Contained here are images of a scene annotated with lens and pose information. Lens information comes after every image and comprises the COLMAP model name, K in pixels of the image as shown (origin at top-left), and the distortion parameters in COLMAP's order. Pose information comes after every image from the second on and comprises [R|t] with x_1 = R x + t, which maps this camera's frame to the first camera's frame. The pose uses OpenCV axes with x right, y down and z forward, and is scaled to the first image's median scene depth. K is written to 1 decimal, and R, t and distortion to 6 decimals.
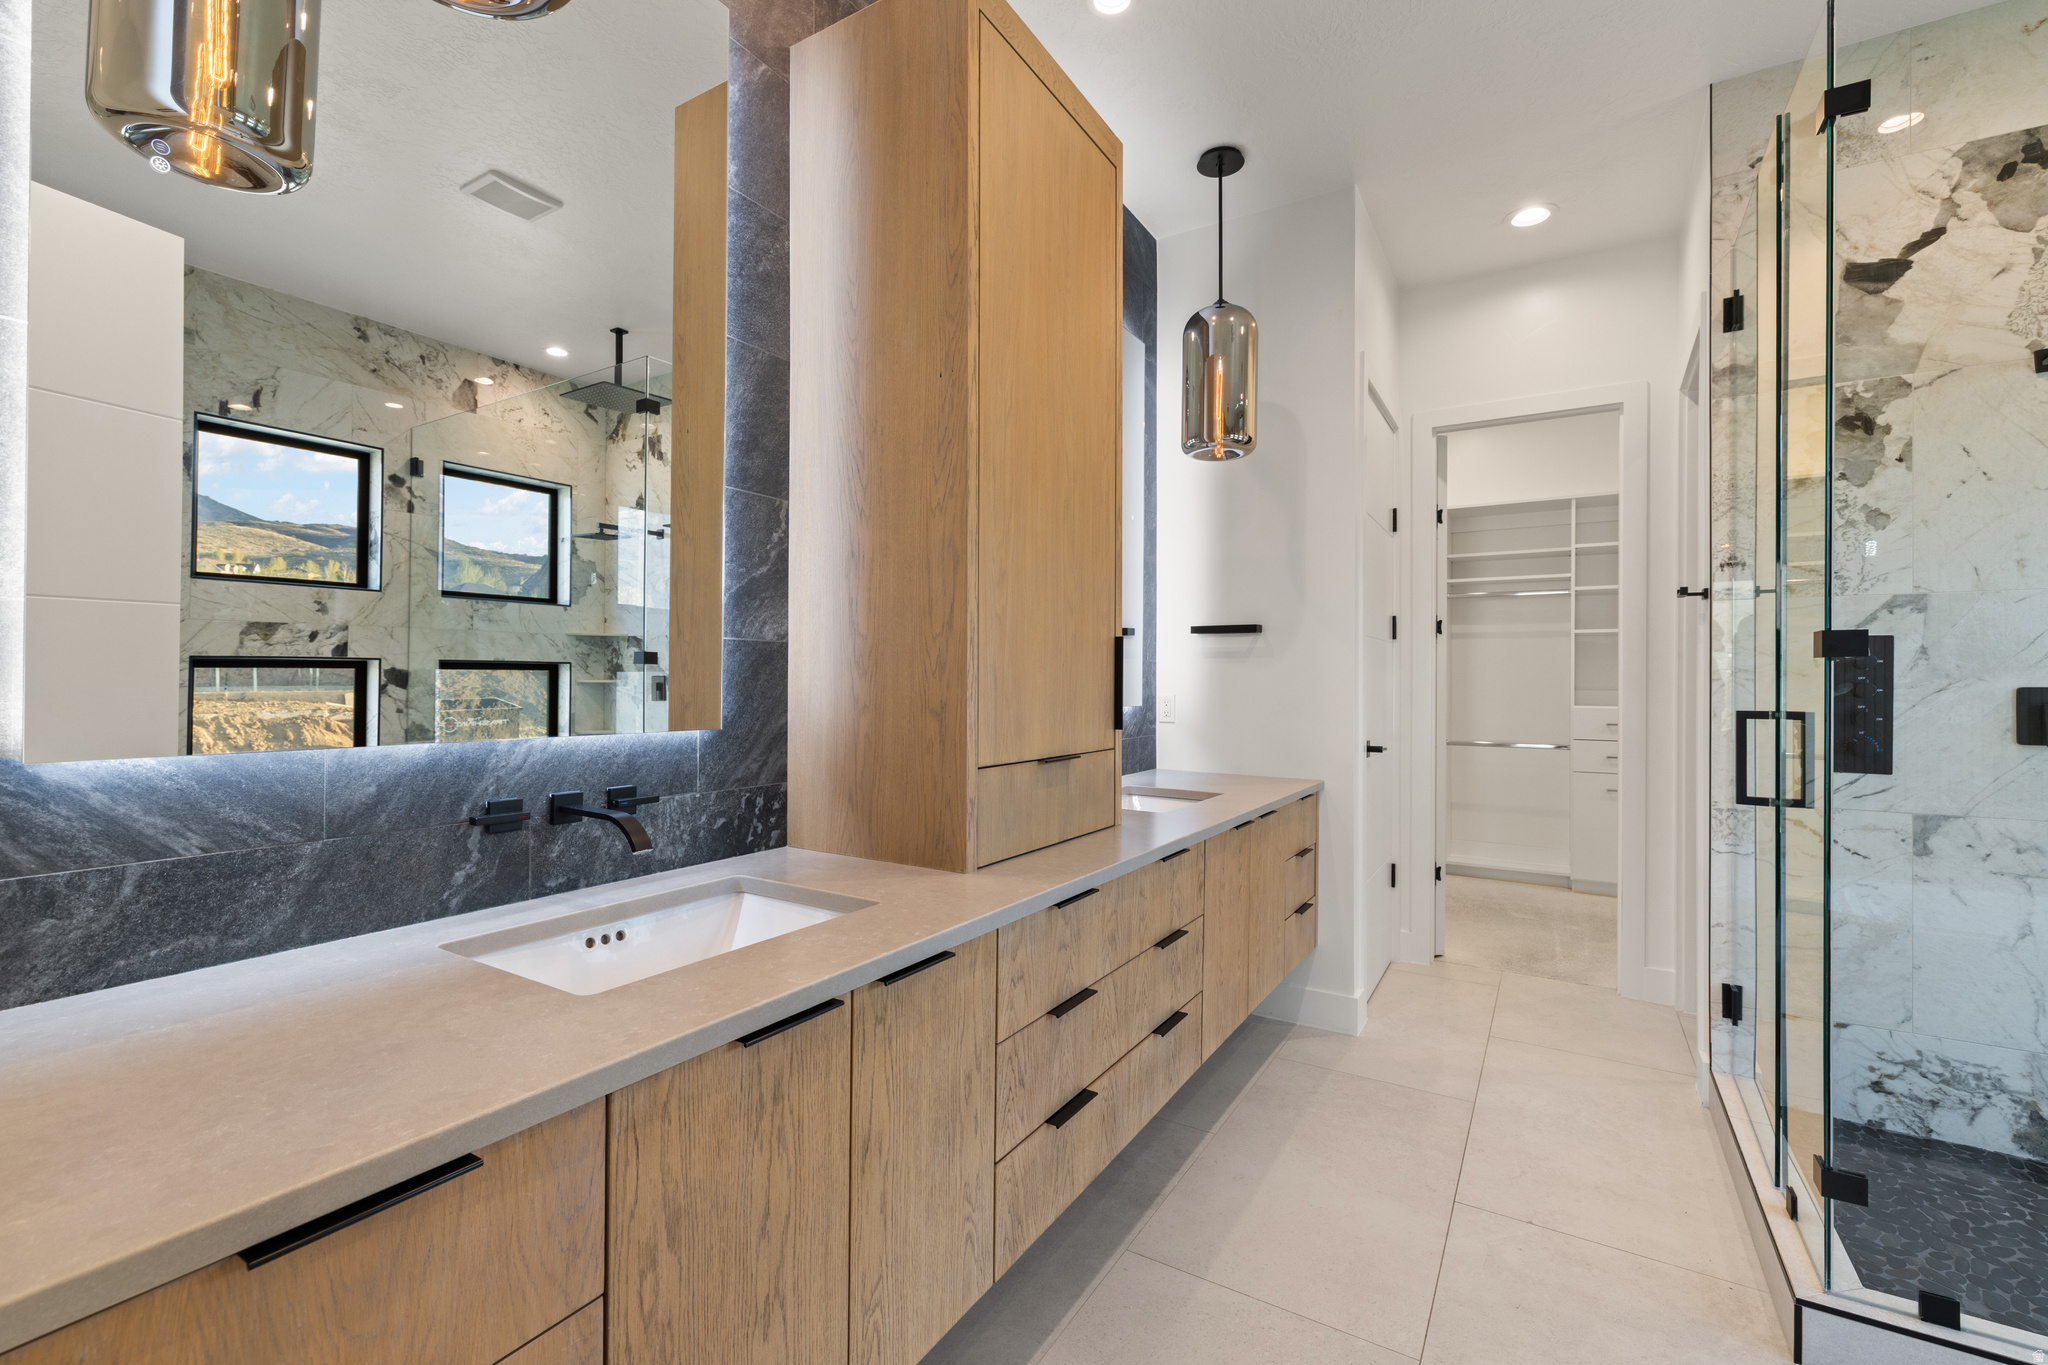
lens RADIAL K [[886.1, 0, 1027.9], [0, 886.1, 680.6], [0, 0, 1]] dist [-0.000754, 0.000202]
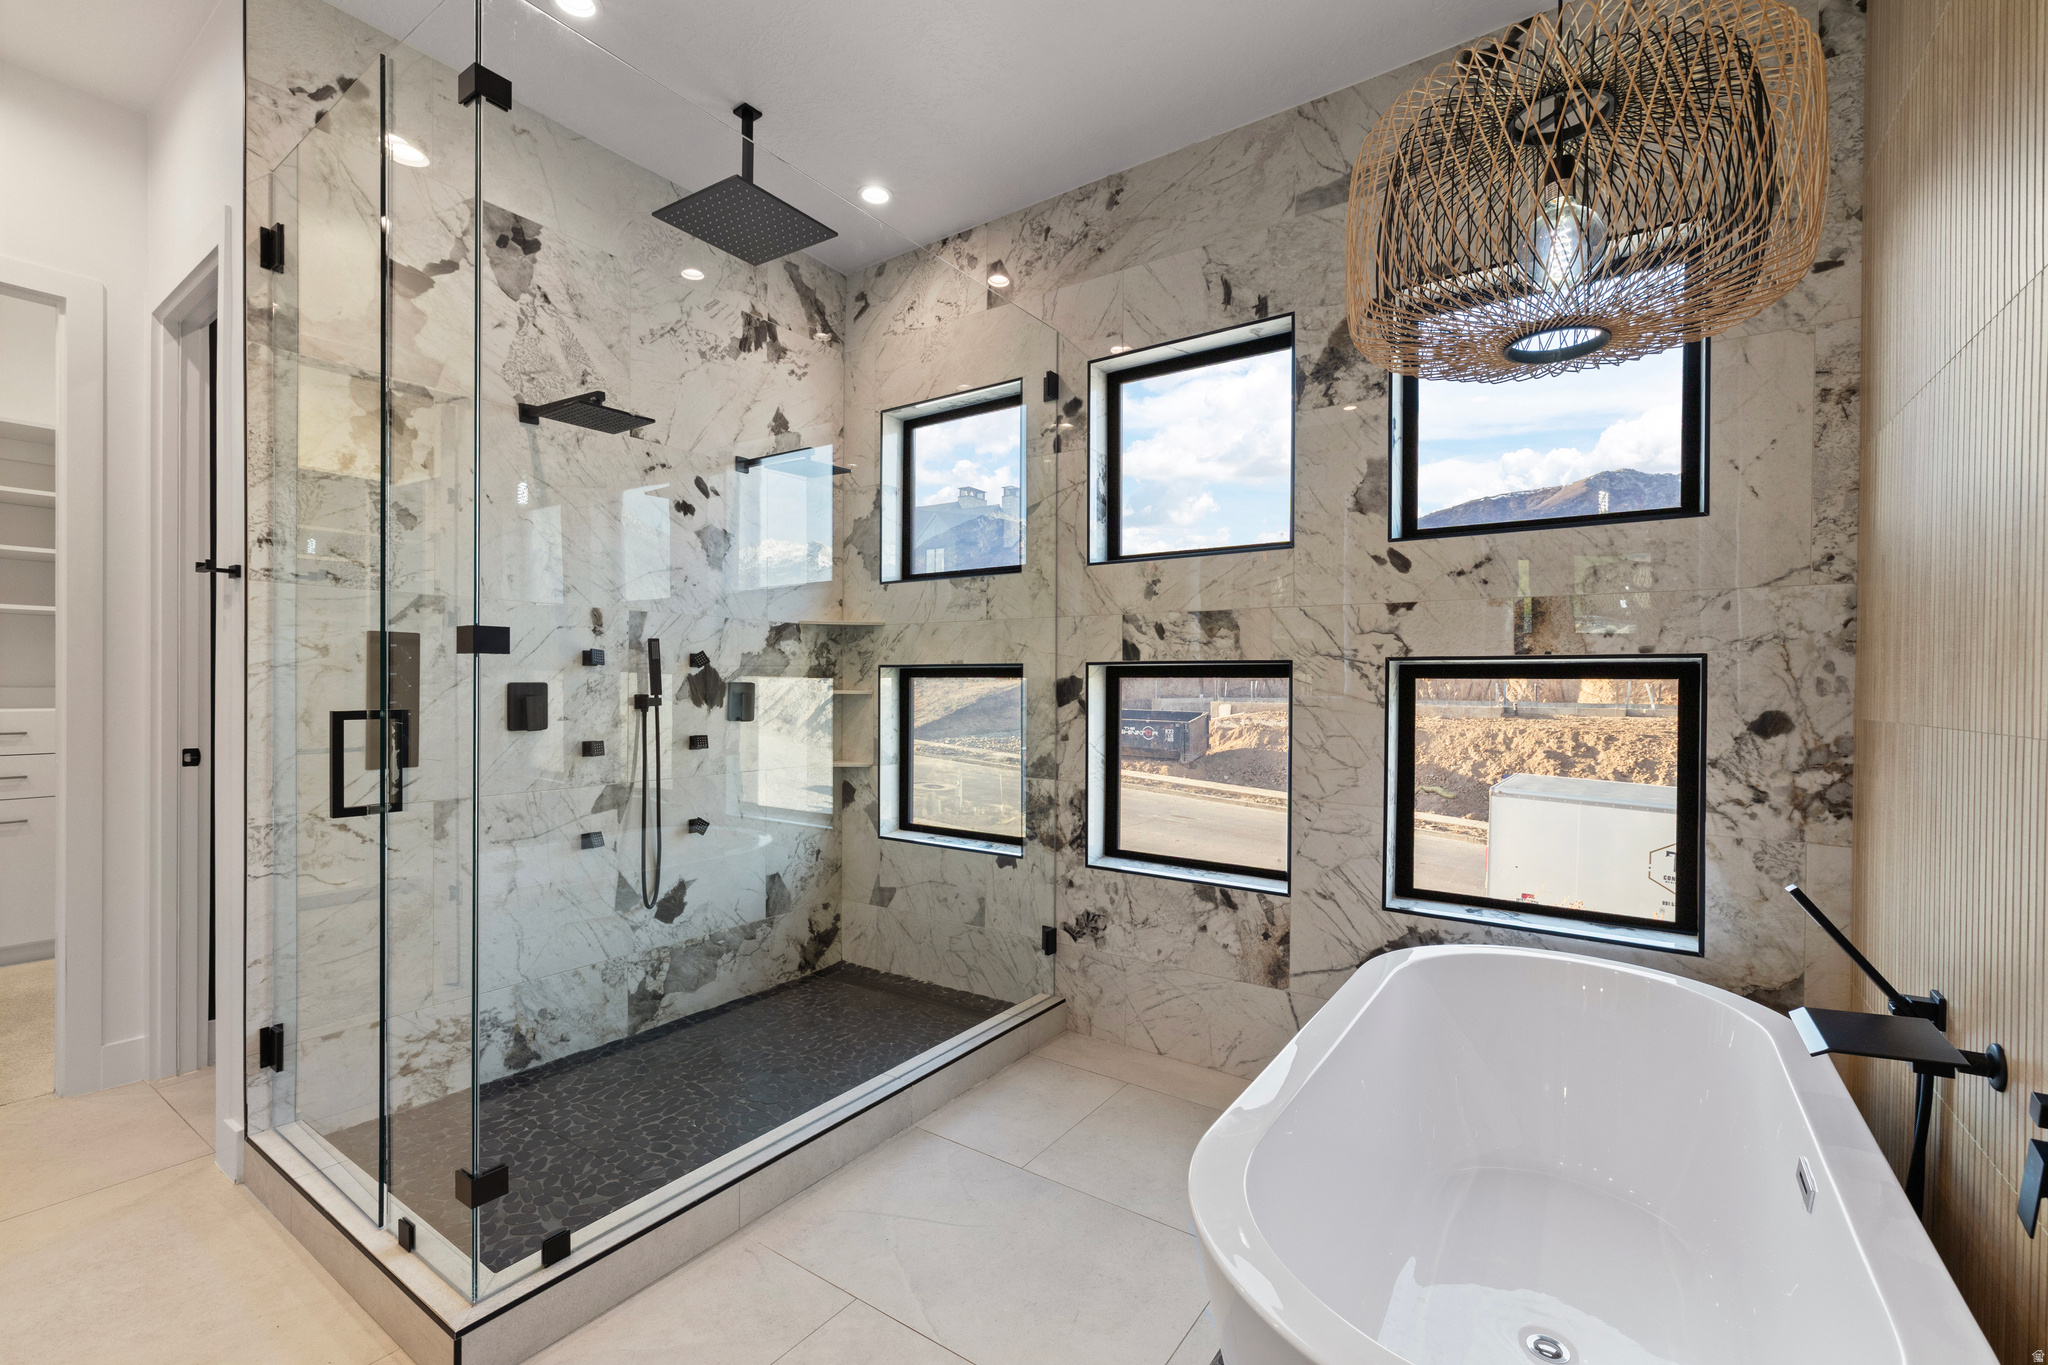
lens RADIAL K [[886.1, 0, 1025.6], [0, 886.1, 688.4], [0, 0, 1]] dist [-0.000754, 0.000202]
pose [[0.075972, -0.009631, 0.997063, -0.011159], [-0.004383, 0.999940, 0.009992, 0.000539], [-0.997100, -0.005129, 0.075925, 0.206702]]
